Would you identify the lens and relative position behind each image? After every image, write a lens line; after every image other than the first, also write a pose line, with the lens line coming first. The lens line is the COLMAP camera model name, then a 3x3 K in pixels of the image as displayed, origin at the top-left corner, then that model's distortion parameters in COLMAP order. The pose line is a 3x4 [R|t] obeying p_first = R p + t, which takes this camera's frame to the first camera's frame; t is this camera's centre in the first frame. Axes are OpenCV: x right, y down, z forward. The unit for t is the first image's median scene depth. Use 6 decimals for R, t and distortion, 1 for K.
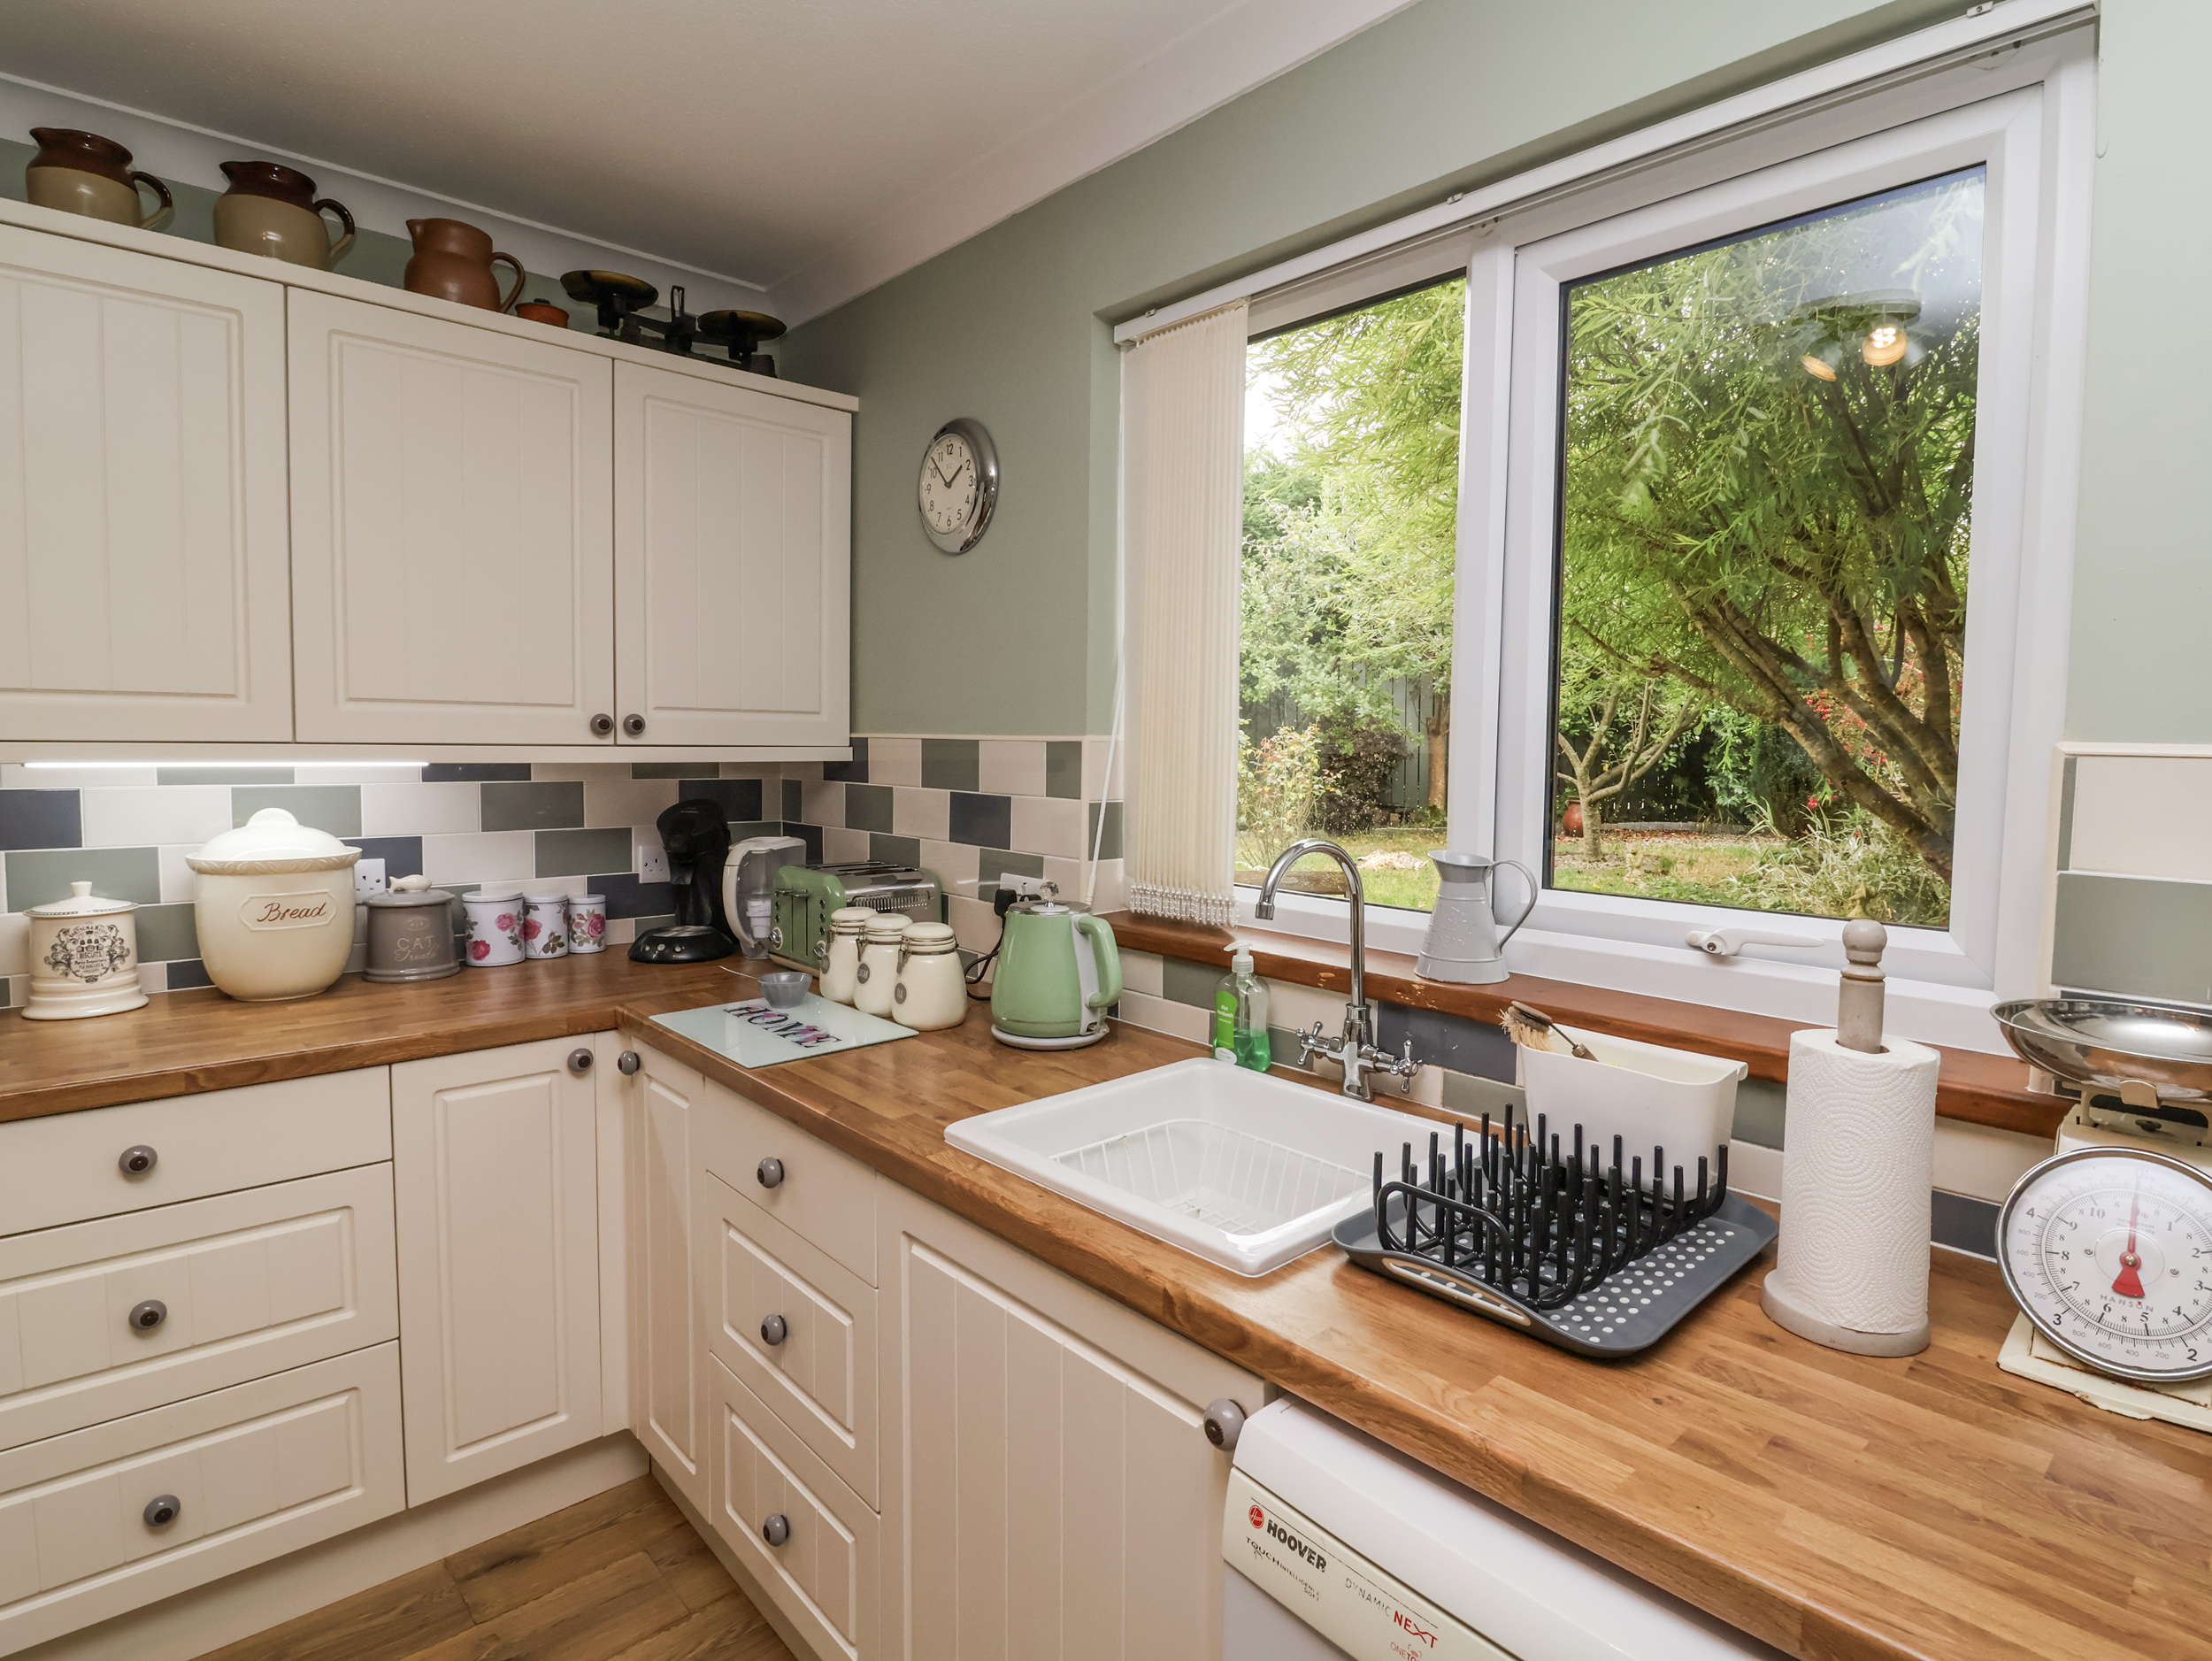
lens RADIAL K [[1144.1, 0, 1128.5], [0, 1144.1, 816.6], [0, 0, 1]] dist [0.001221, -0.014606]
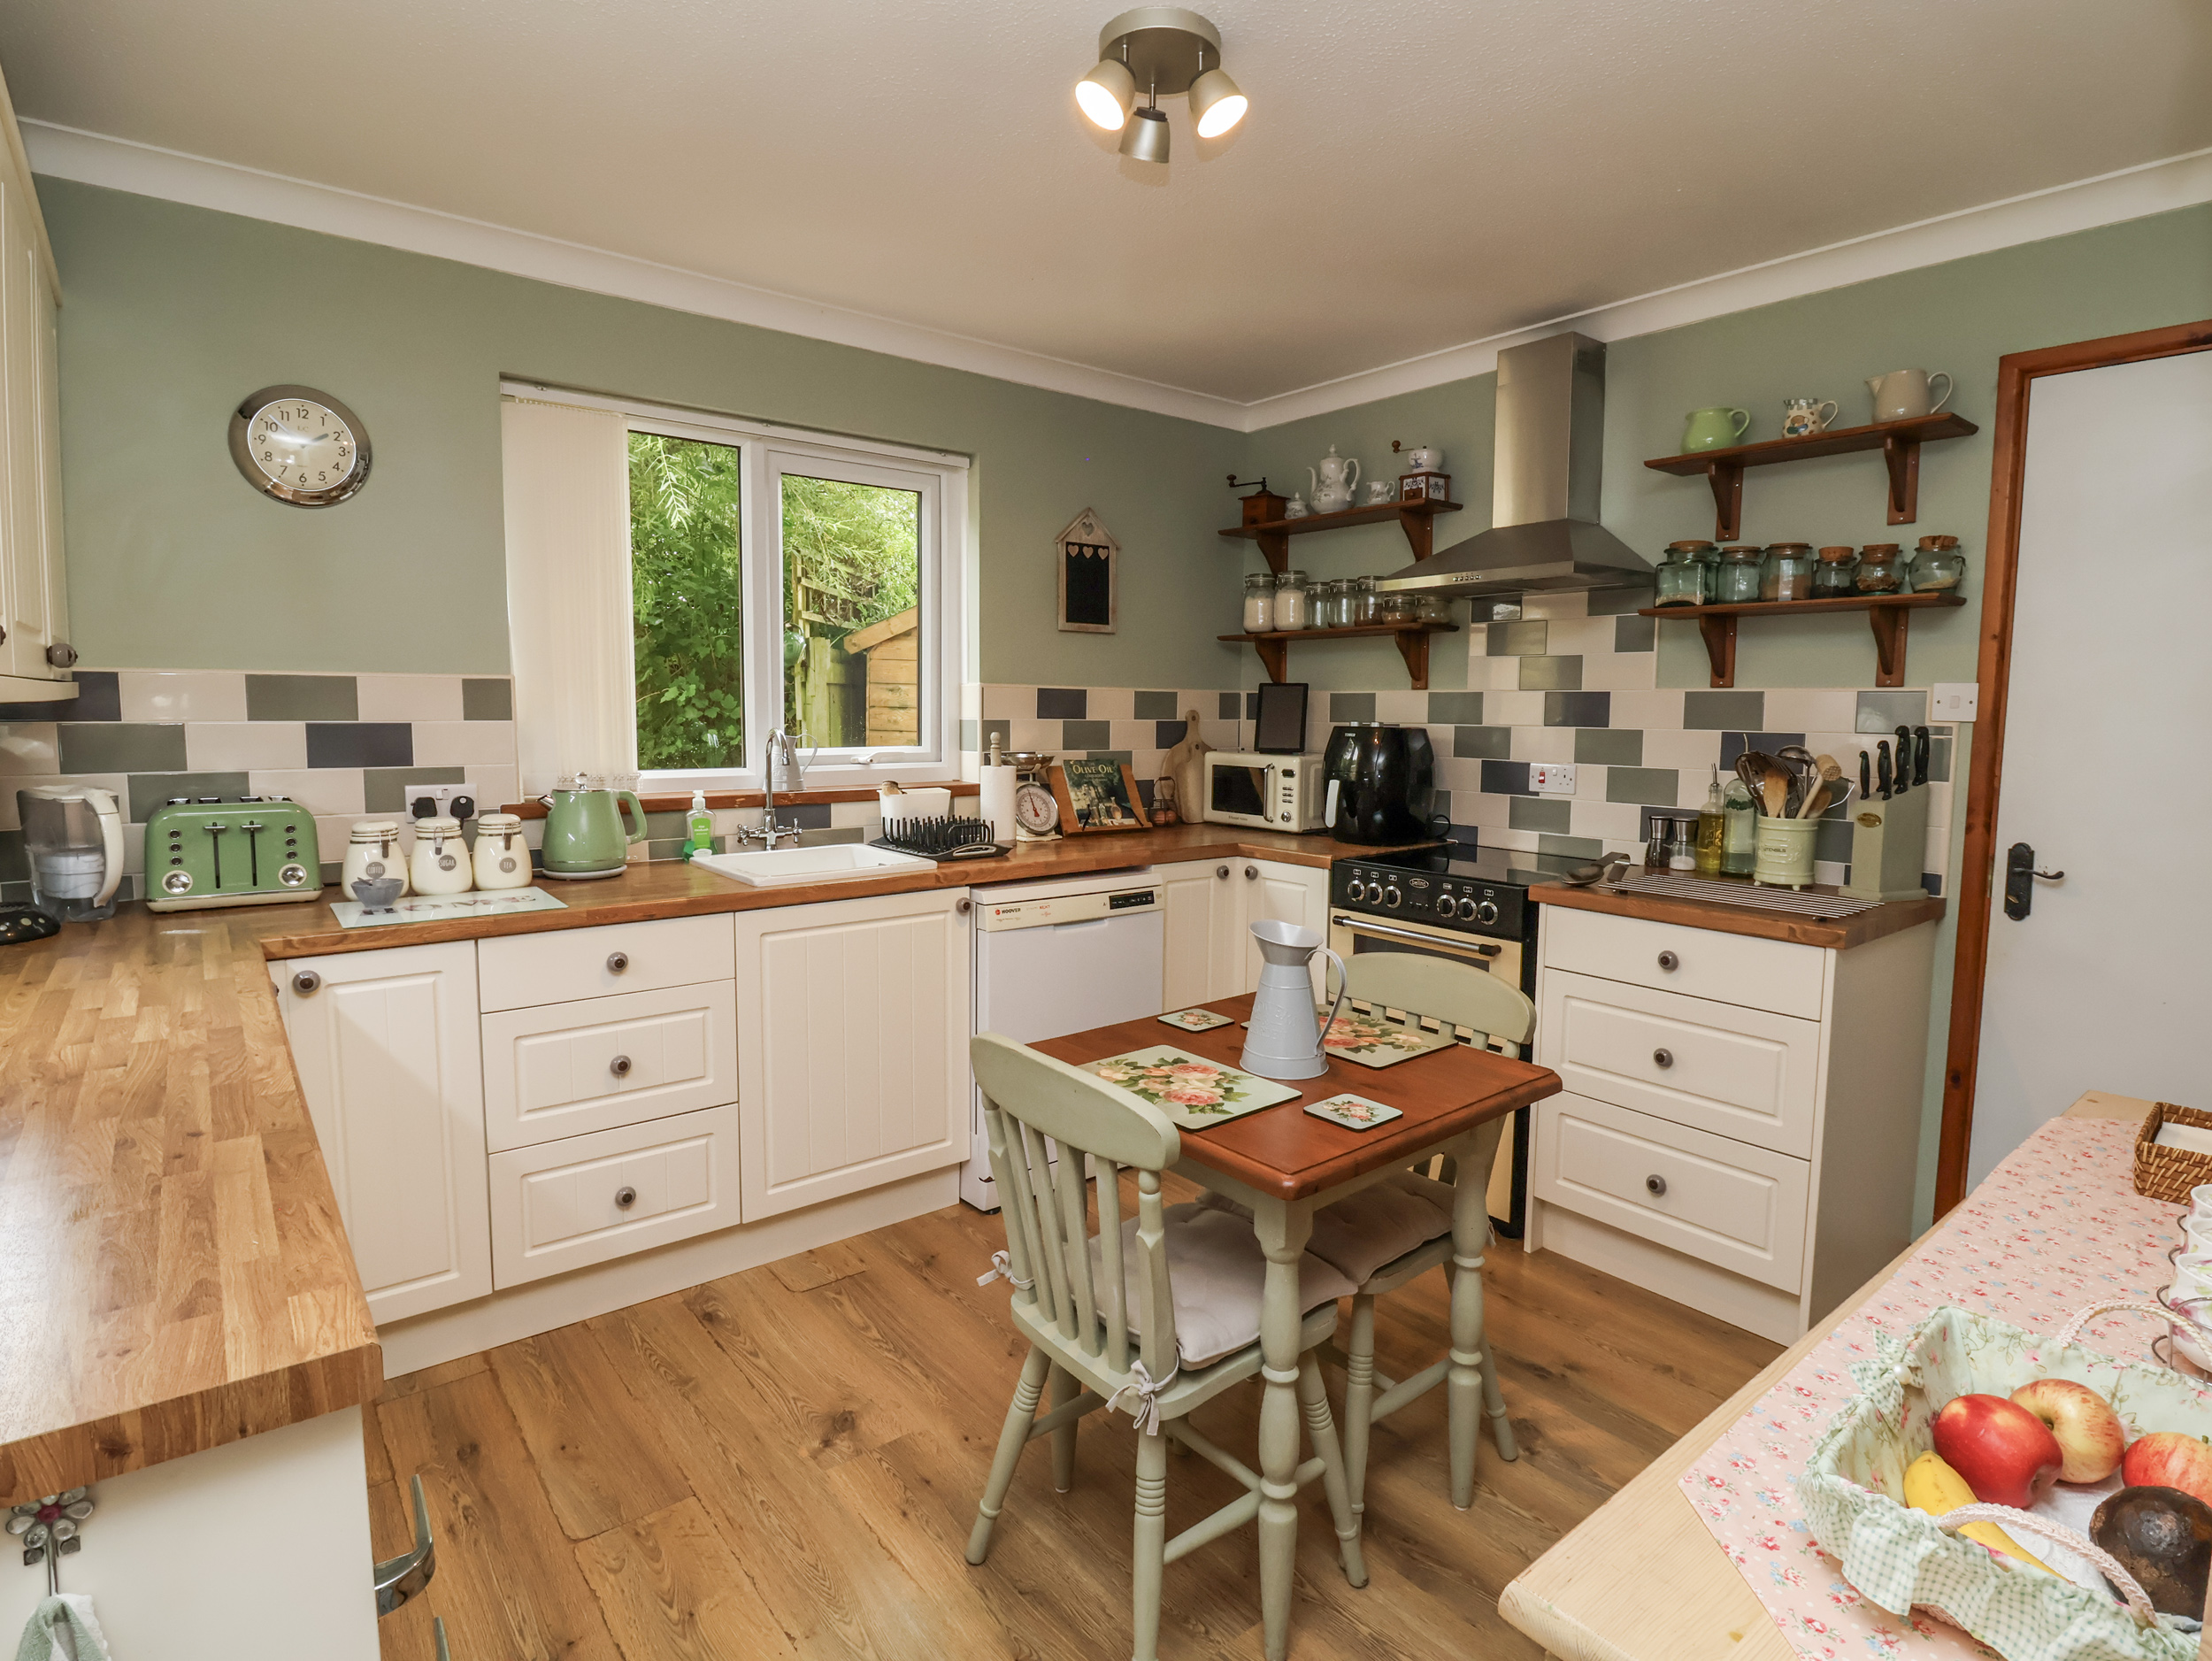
lens RADIAL K [[1144.1, 0, 1130.2], [0, 1144.1, 830.0], [0, 0, 1]] dist [0.001221, -0.014606]
pose [[0.067636, -0.125564, 0.989777, -1.373839], [0.055851, 0.990970, 0.121898, -0.010609], [-0.996146, 0.047036, 0.074038, 0.144769]]
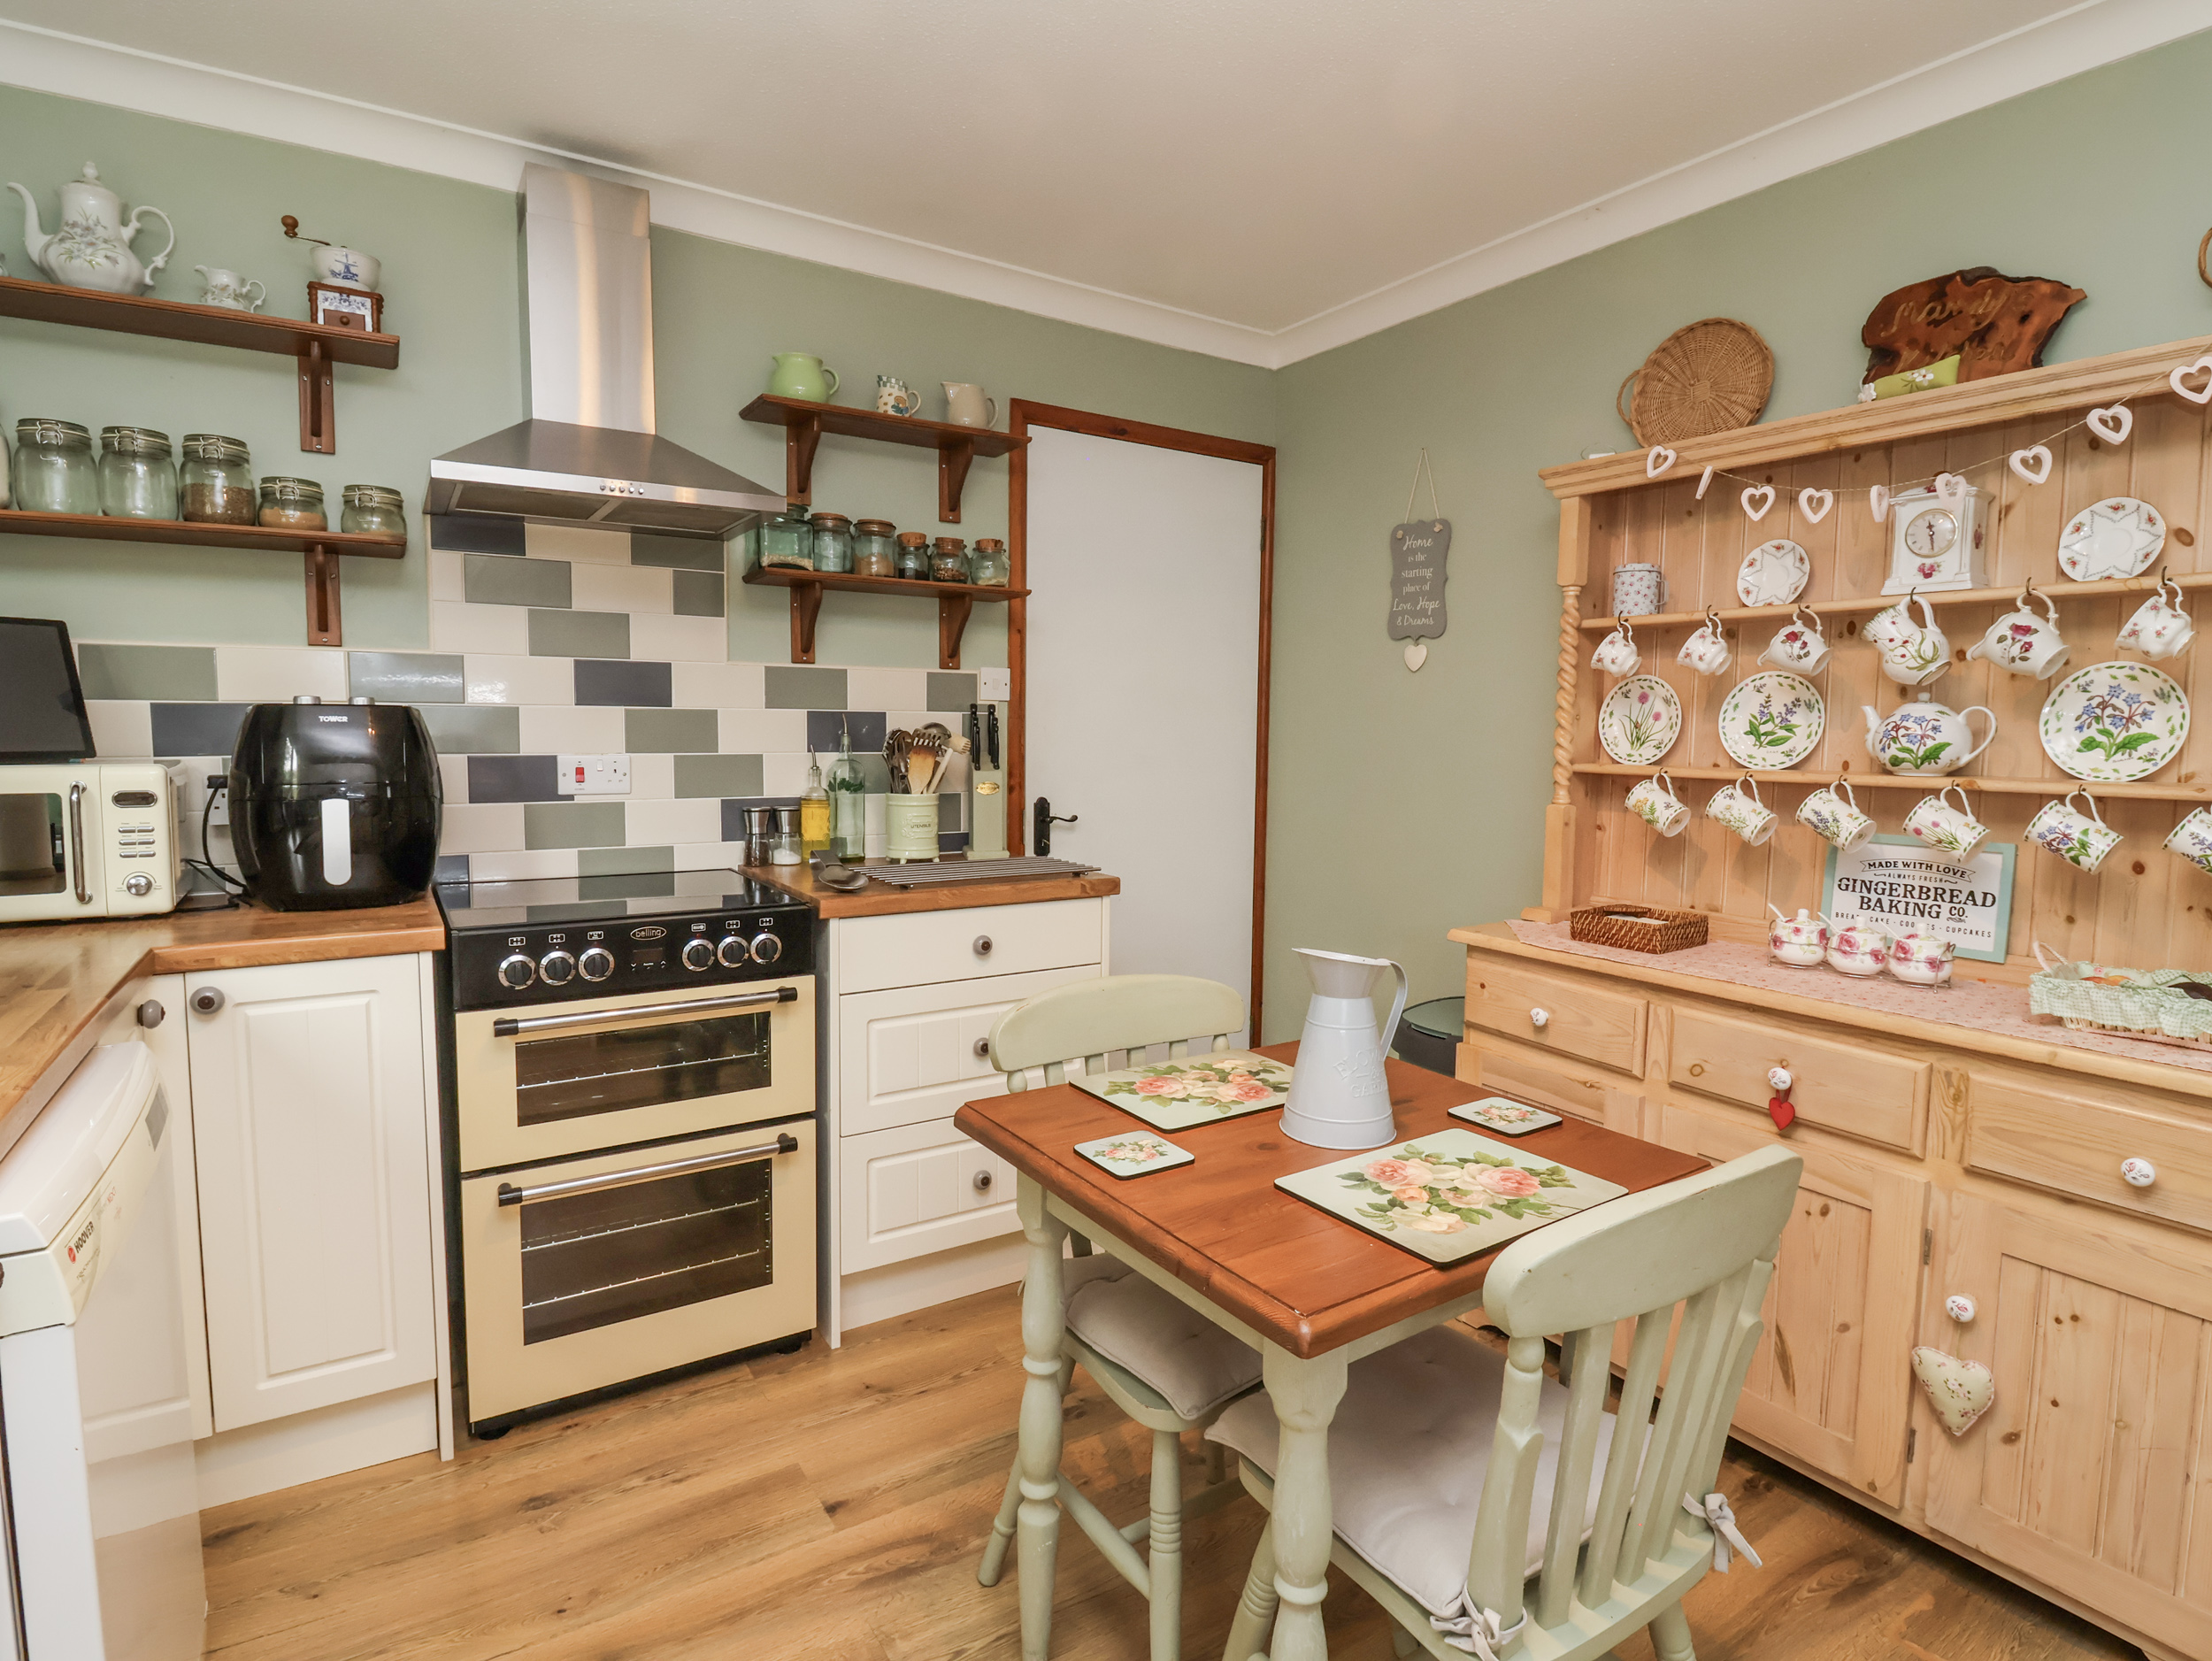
lens RADIAL K [[1144.1, 0, 1116.1], [0, 1144.1, 827.6], [0, 0, 1]] dist [0.001221, -0.014606]
pose [[-0.983872, -0.043037, 0.173617, -0.456248], [-0.015729, 0.987680, 0.155698, 0.004777], [-0.178179, 0.150456, -0.972428, 0.782806]]
